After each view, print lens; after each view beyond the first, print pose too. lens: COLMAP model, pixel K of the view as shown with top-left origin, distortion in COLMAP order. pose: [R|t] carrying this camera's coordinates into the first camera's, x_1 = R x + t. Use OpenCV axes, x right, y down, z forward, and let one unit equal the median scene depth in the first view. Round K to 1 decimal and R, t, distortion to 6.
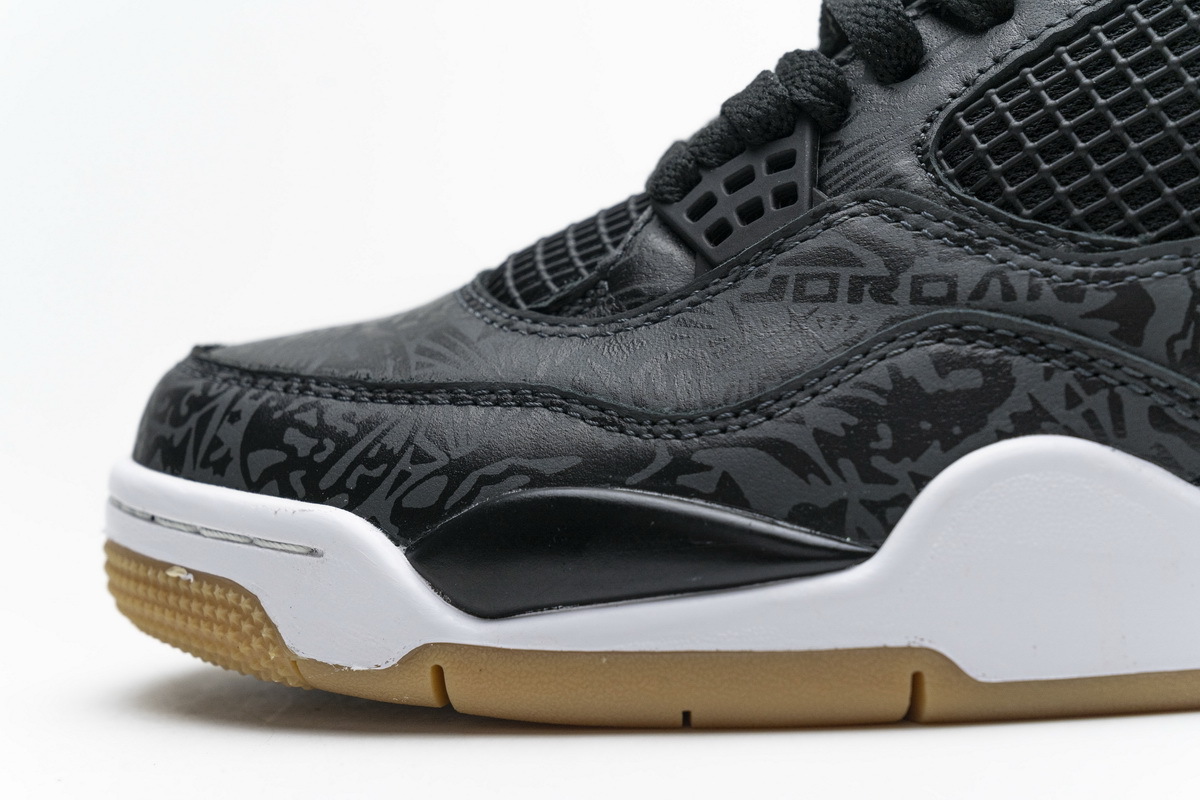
lens RADIAL K [[2310.5, 0, 606.8], [0, 2310.5, 401.7], [0, 0, 1]] dist [0.004139, 0.000000]
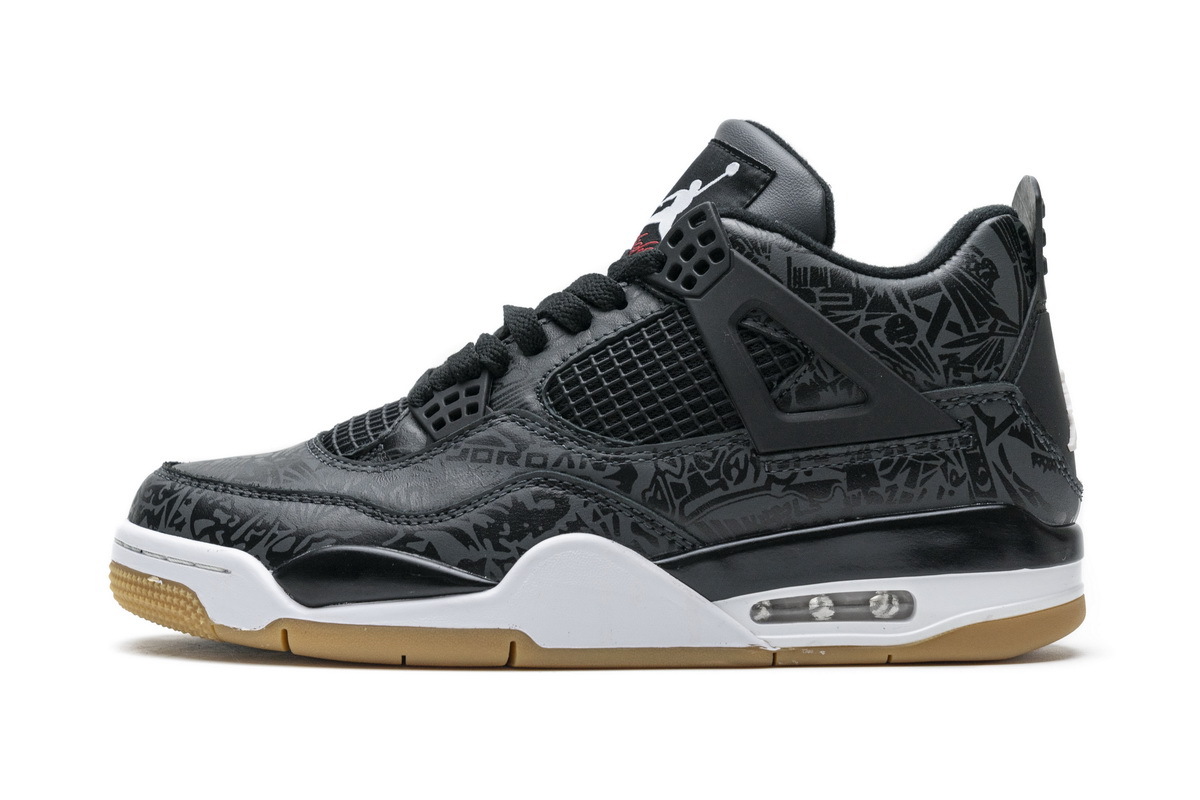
lens RADIAL K [[2310.5, 0, 602.5], [0, 2310.5, 392.9], [0, 0, 1]] dist [0.004139, 0.000000]
pose [[0.996354, 0.062158, 0.058447, 0.073230], [-0.059062, 0.996831, -0.053288, -0.001709], [-0.061574, 0.049641, 0.996867, -1.048088]]
